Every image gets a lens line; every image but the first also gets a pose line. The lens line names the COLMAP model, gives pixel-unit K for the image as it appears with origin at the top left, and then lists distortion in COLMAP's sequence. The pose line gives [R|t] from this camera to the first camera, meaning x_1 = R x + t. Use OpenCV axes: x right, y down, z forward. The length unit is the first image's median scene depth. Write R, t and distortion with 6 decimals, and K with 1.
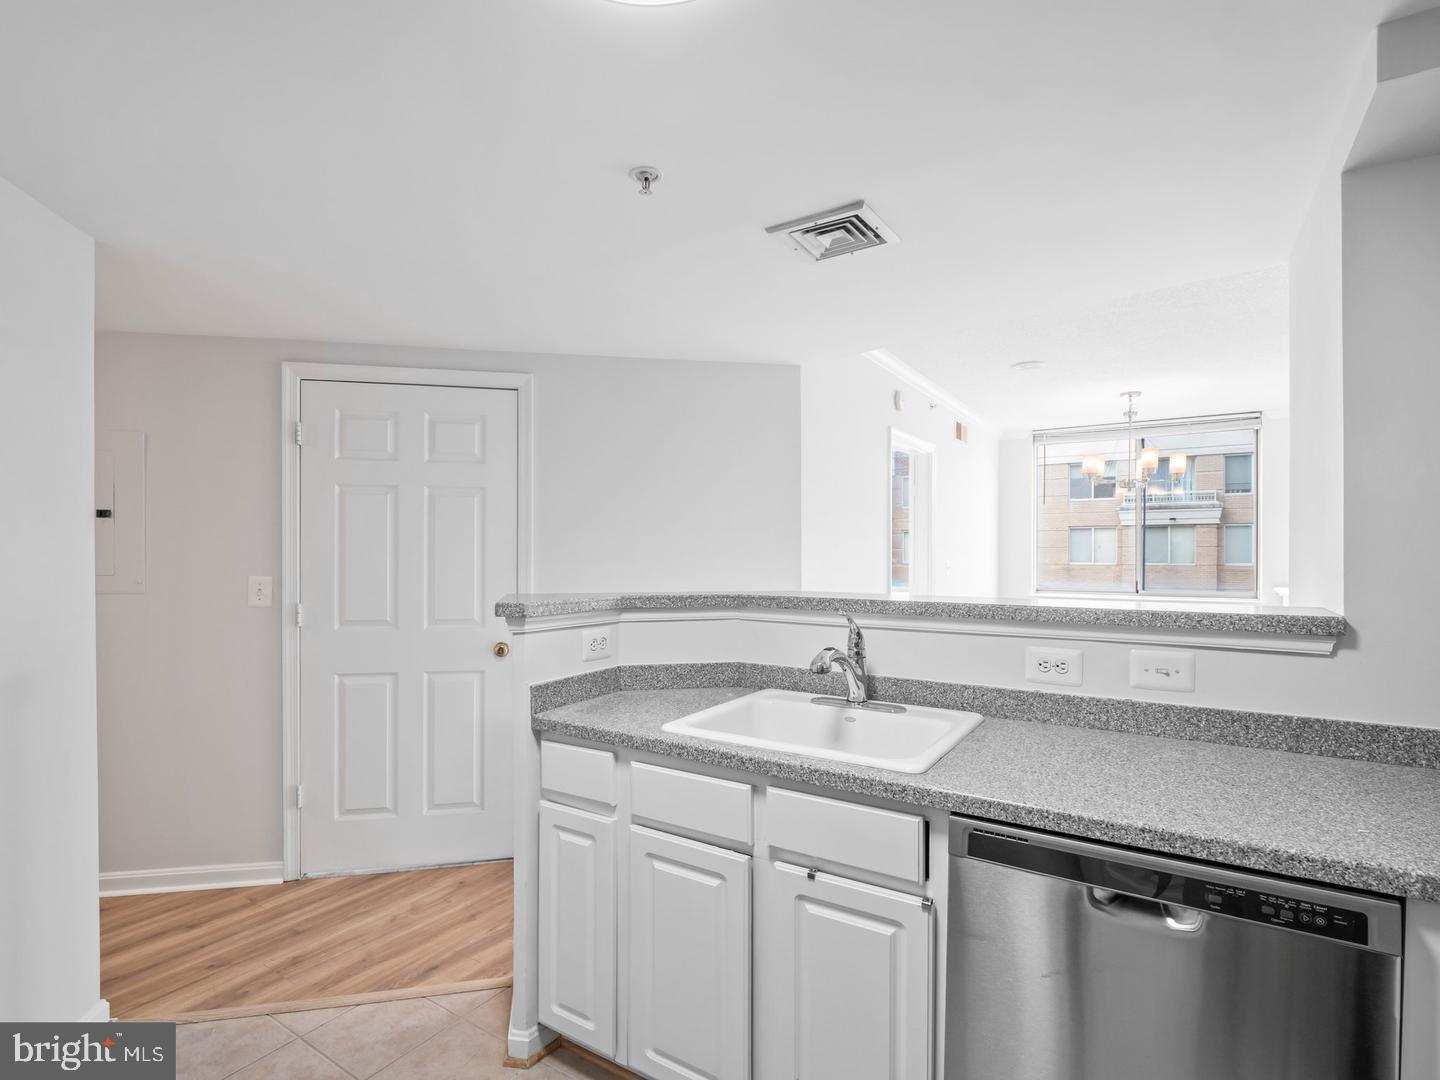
lens RADIAL K [[707.9, 0, 696.0], [0, 707.9, 561.5], [0, 0, 1]] dist [-0.015752, 0.000794]
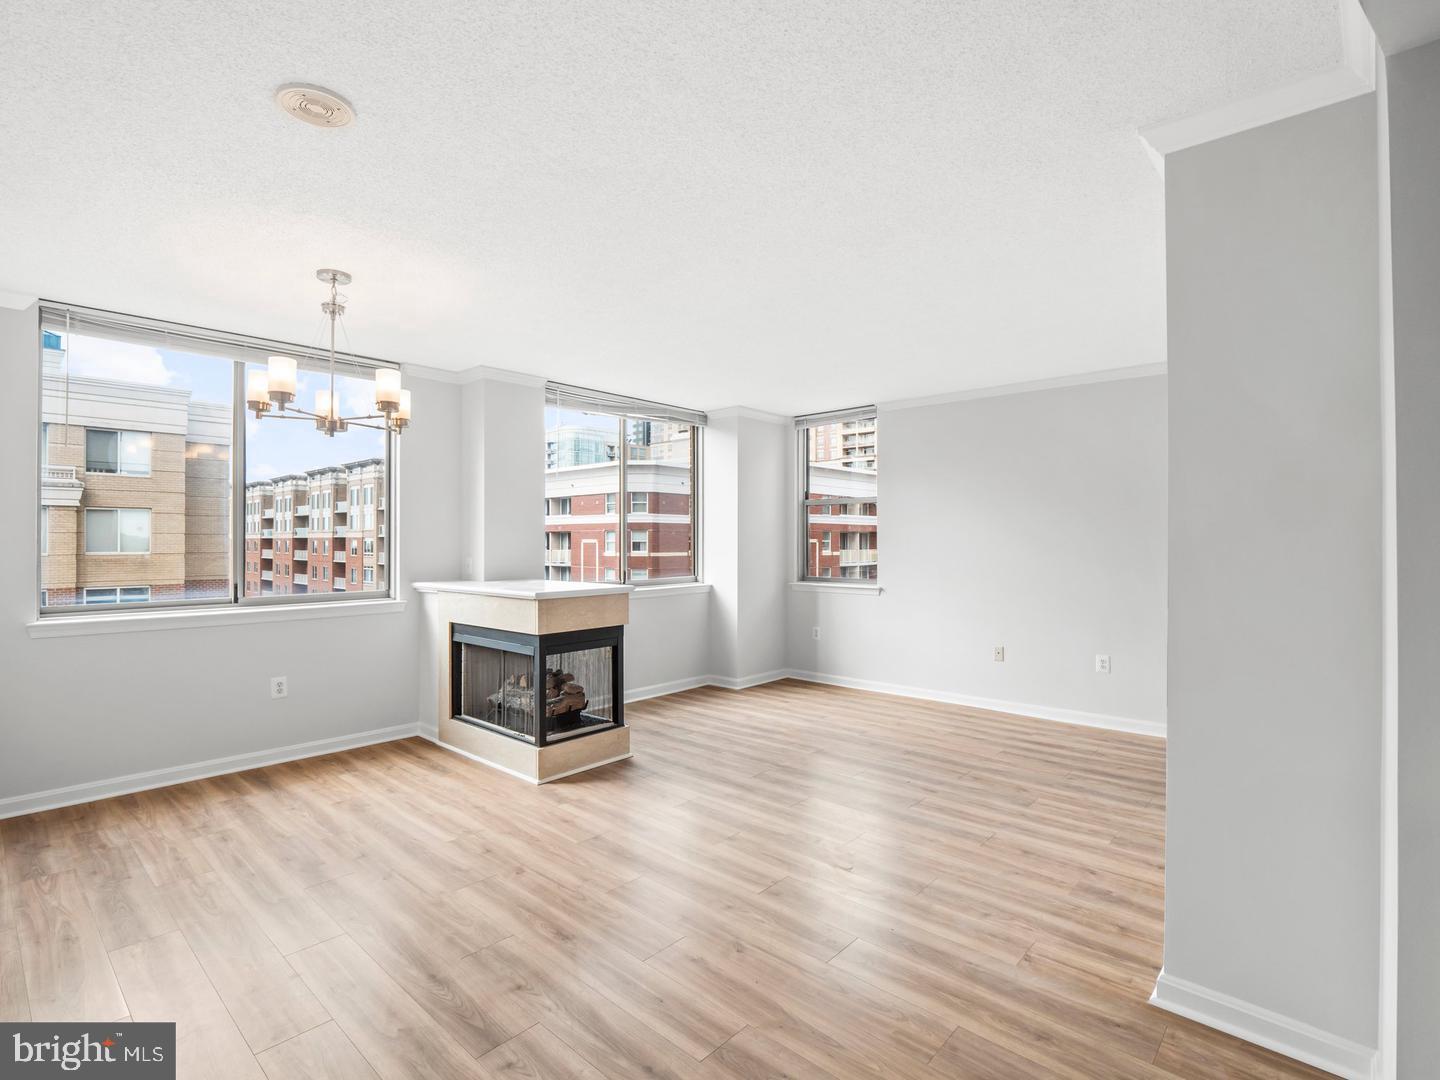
lens RADIAL K [[707.9, 0, 717.2], [0, 707.9, 534.8], [0, 0, 1]] dist [-0.015752, 0.000794]
pose [[0.138715, 0.009894, 0.990283, 0.013591], [0.011163, 0.999871, -0.011553, -0.001311], [-0.990269, 0.012657, 0.138587, 0.115934]]
